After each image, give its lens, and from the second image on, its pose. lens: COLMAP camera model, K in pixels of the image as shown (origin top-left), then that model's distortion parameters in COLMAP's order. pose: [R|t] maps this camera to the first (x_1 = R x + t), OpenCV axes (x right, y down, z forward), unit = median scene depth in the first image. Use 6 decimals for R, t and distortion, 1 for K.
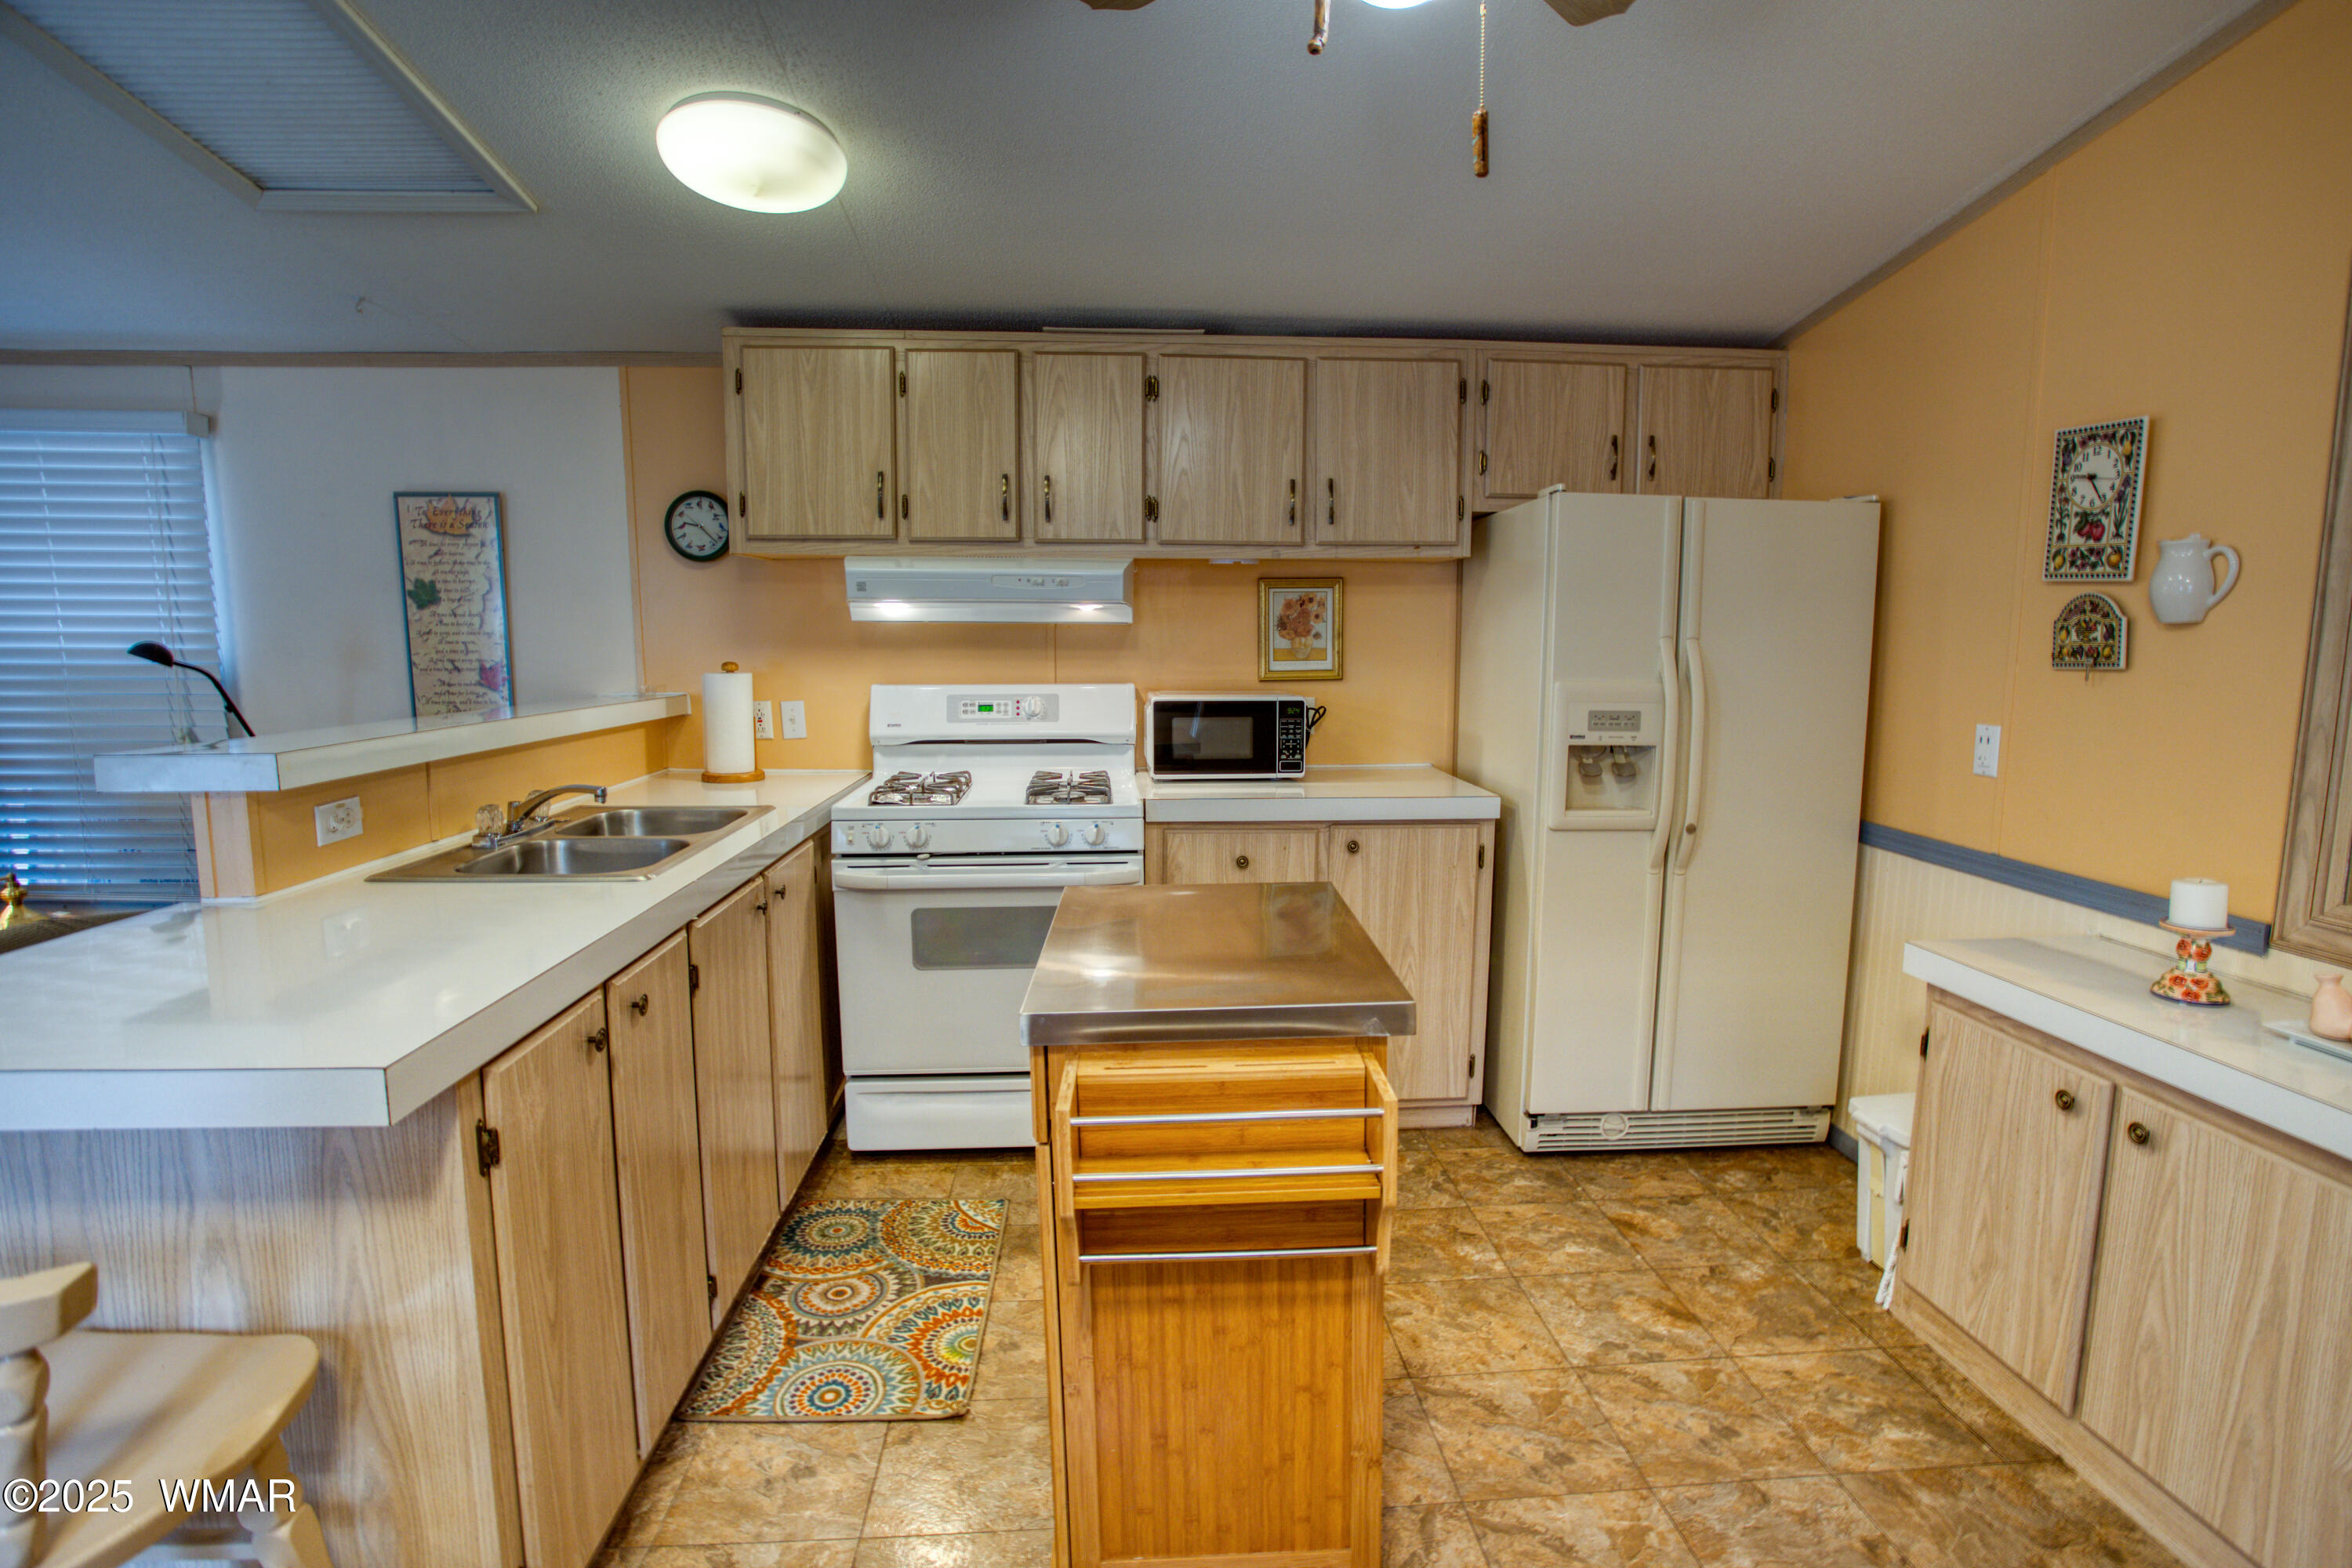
lens RADIAL K [[1150.4, 0, 1179.1], [0, 1150.4, 769.9], [0, 0, 1]] dist [-0.074402, 0.030676]
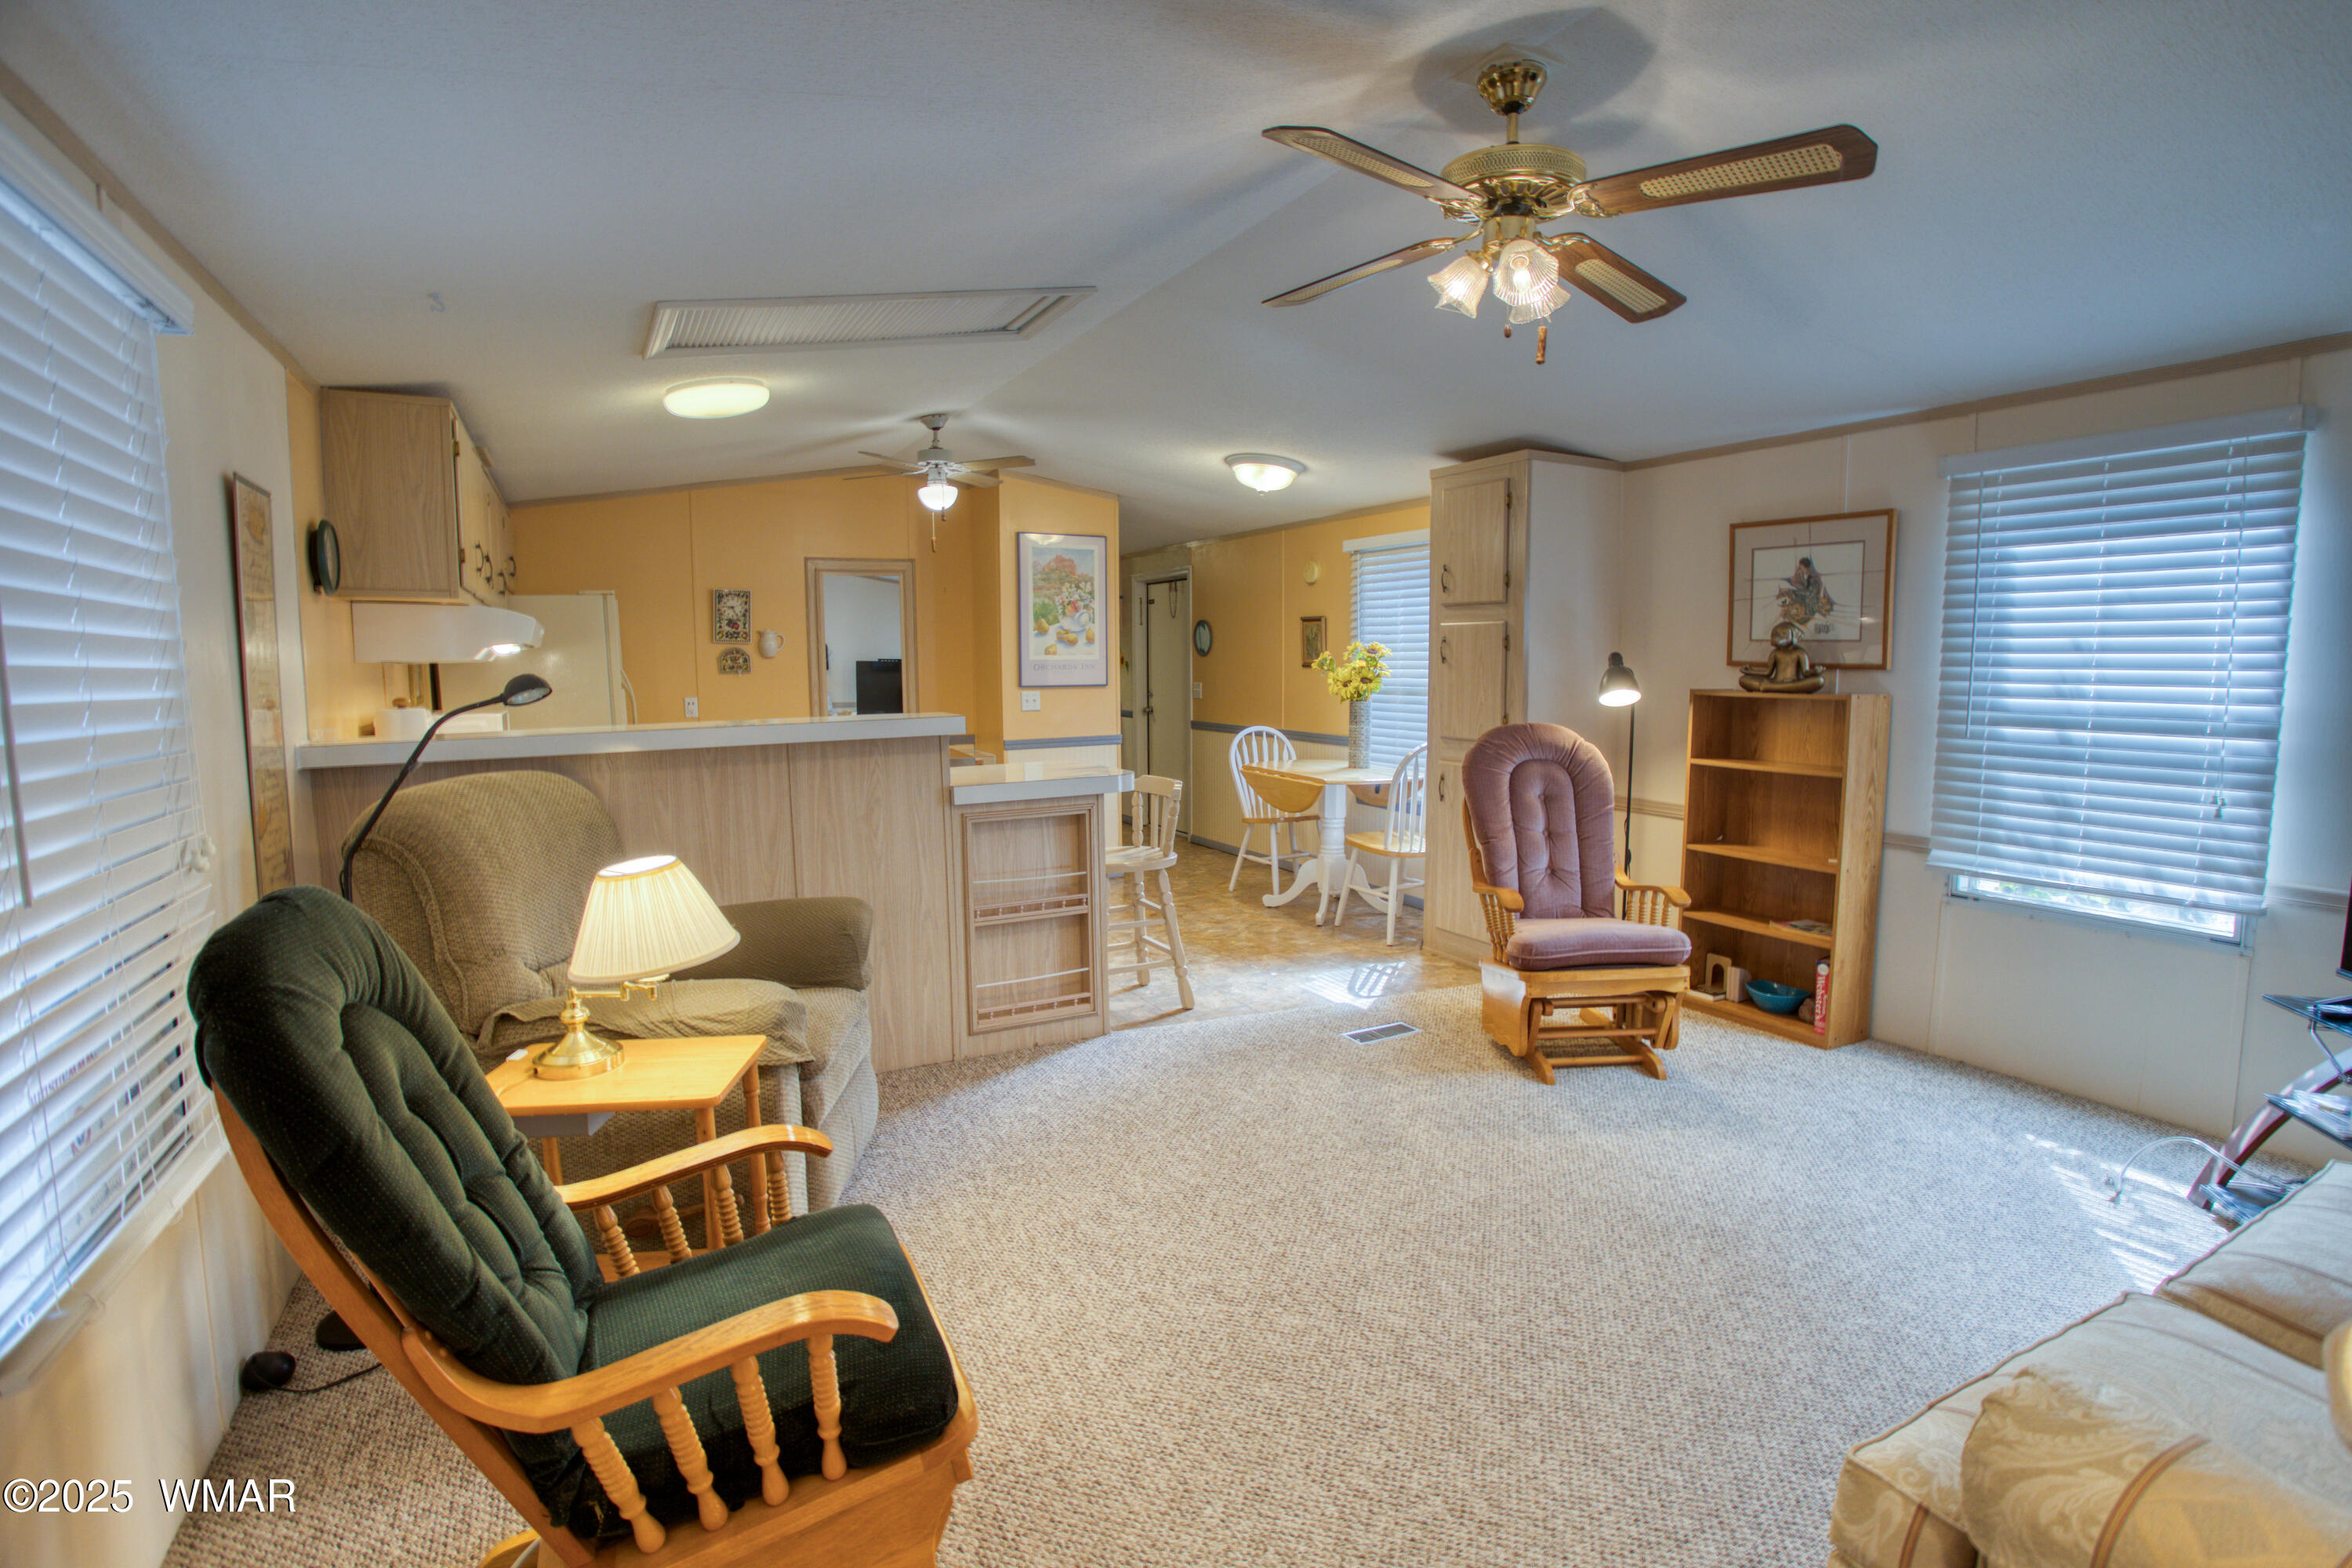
lens RADIAL K [[1150.4, 0, 1179.1], [0, 1150.4, 769.9], [0, 0, 1]] dist [-0.074402, 0.030676]
pose [[-0.392187, -0.087684, 0.915697, -1.709790], [0.125487, 0.981041, 0.147686, -0.098813], [-0.911286, 0.172828, -0.373748, 0.794785]]
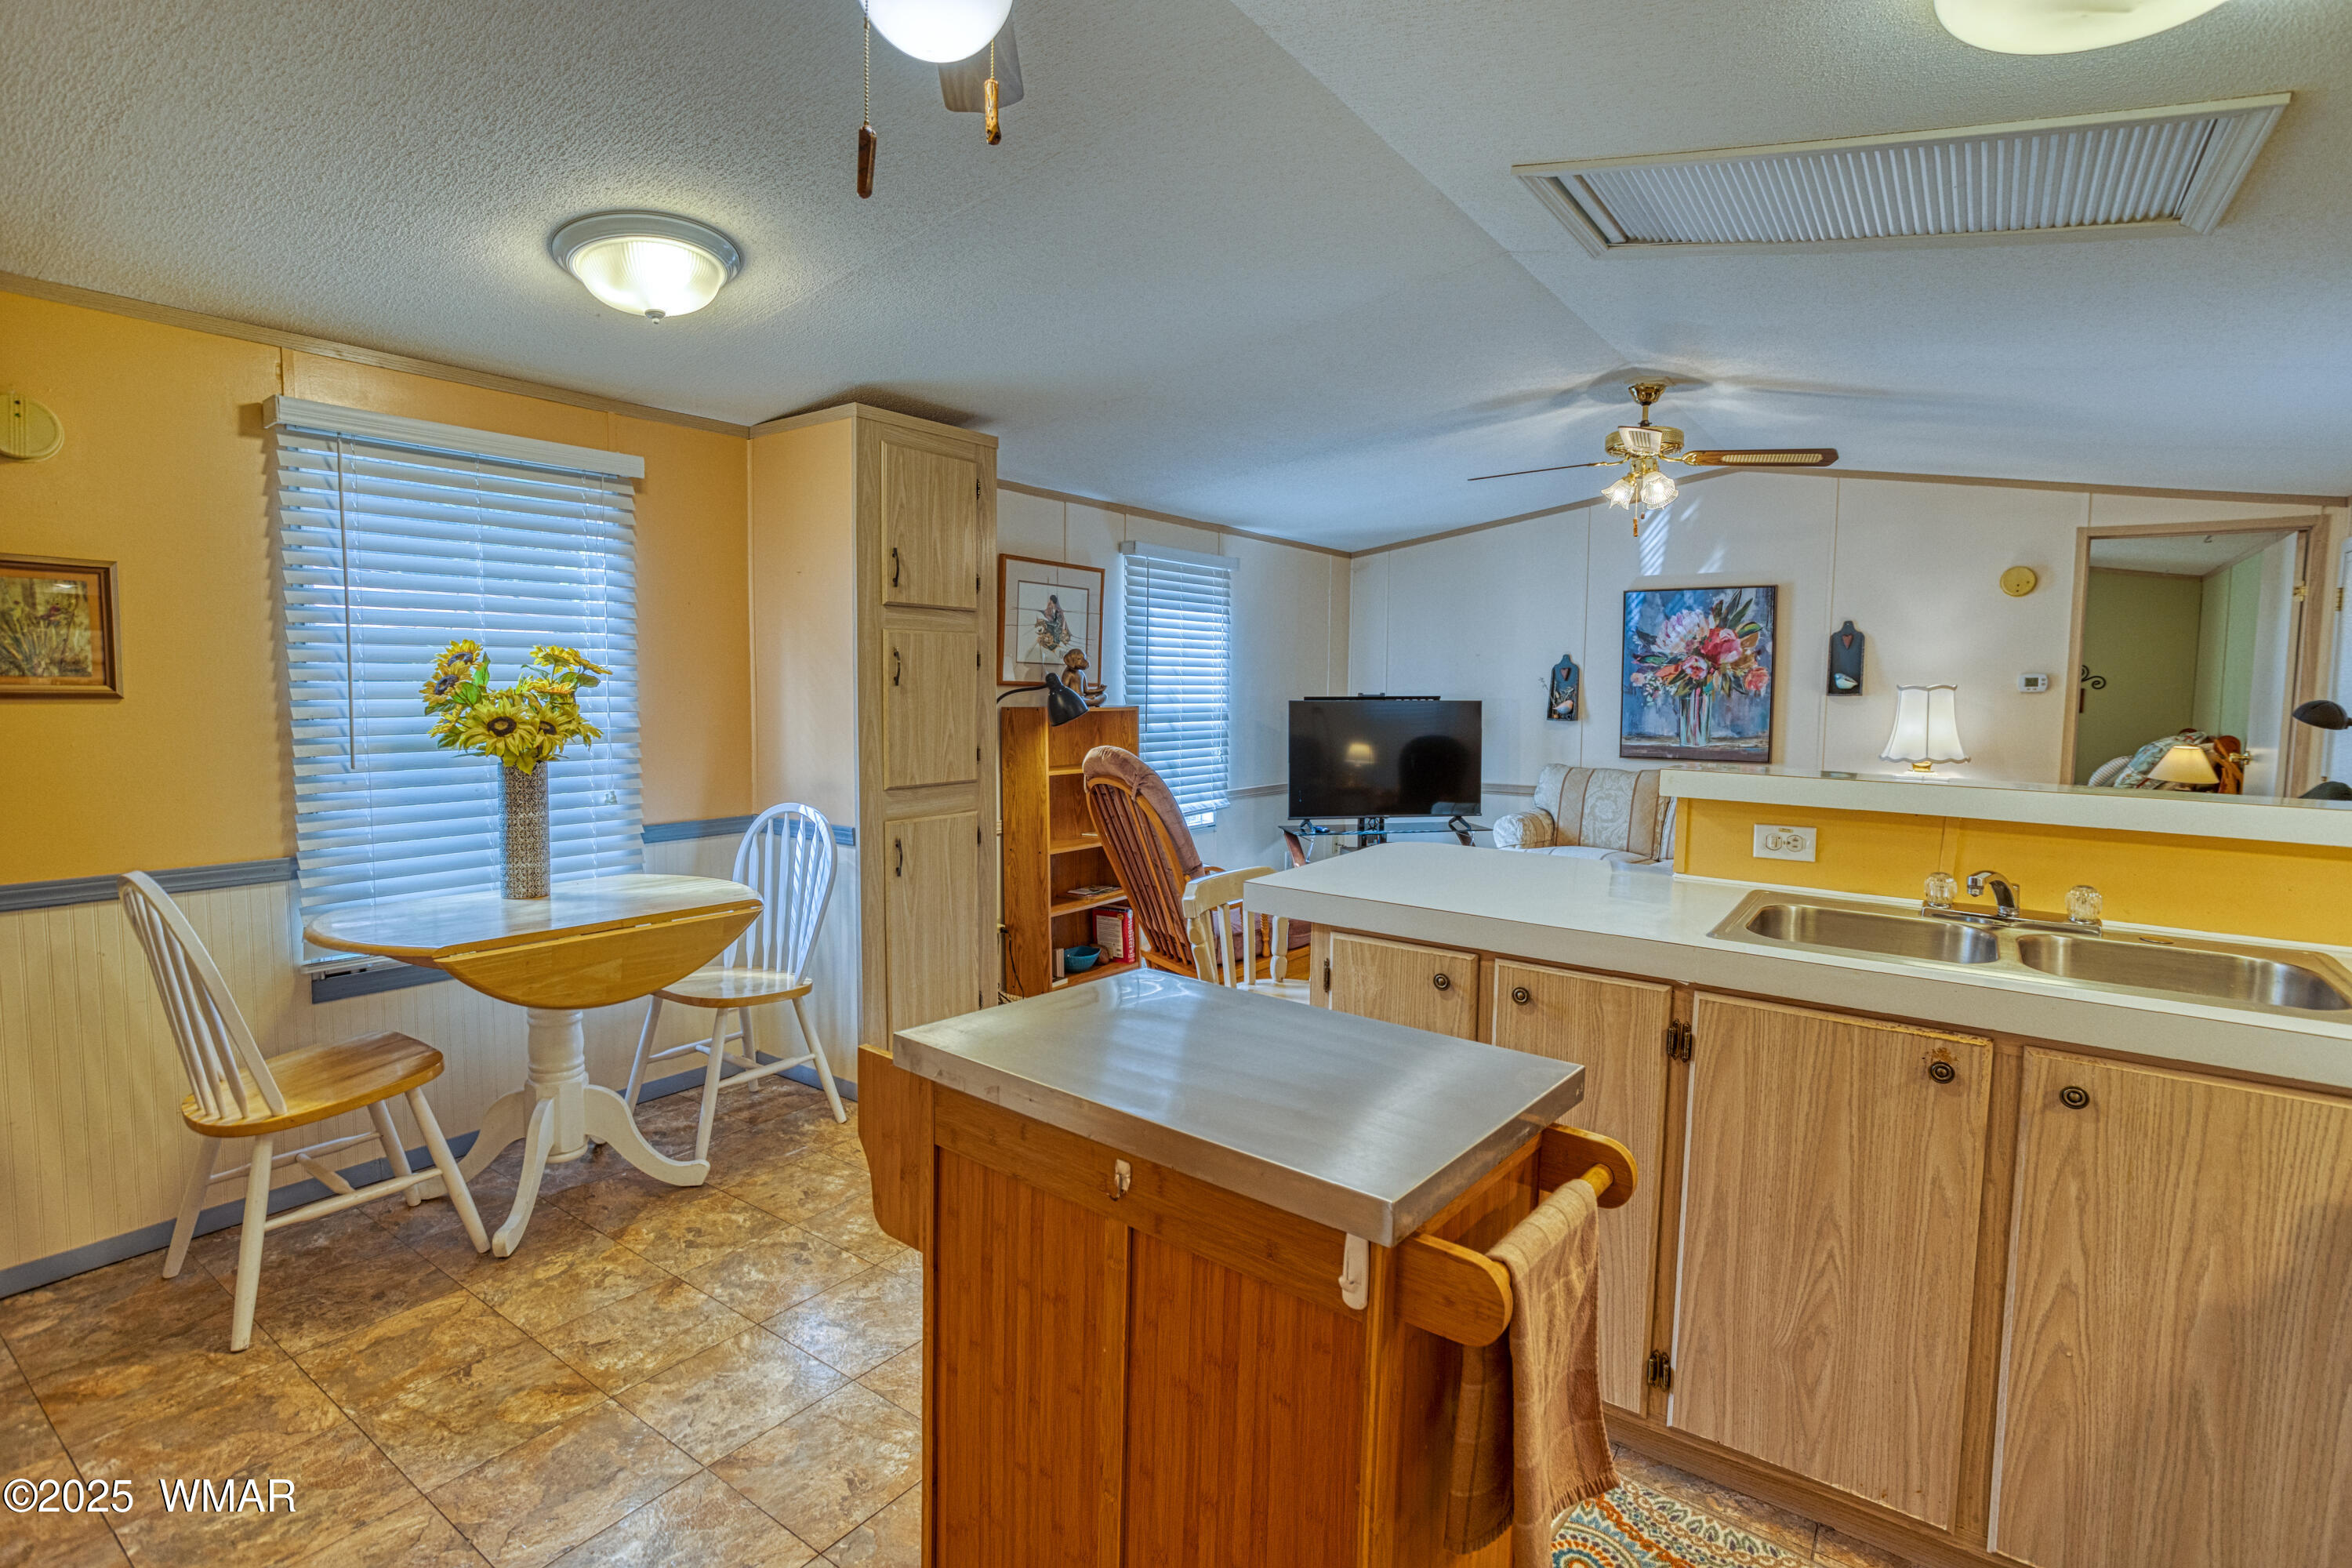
lens RADIAL K [[1173.6, 0, 1176.0], [0, 1173.6, 784.0], [0, 0, 1]] dist [-0.136333, 0.092796]
pose [[-0.635403, 0.064230, -0.769505, 0.371212], [-0.109078, 0.979076, 0.171791, -0.096955], [0.764438, 0.193093, -0.615102, 0.783323]]
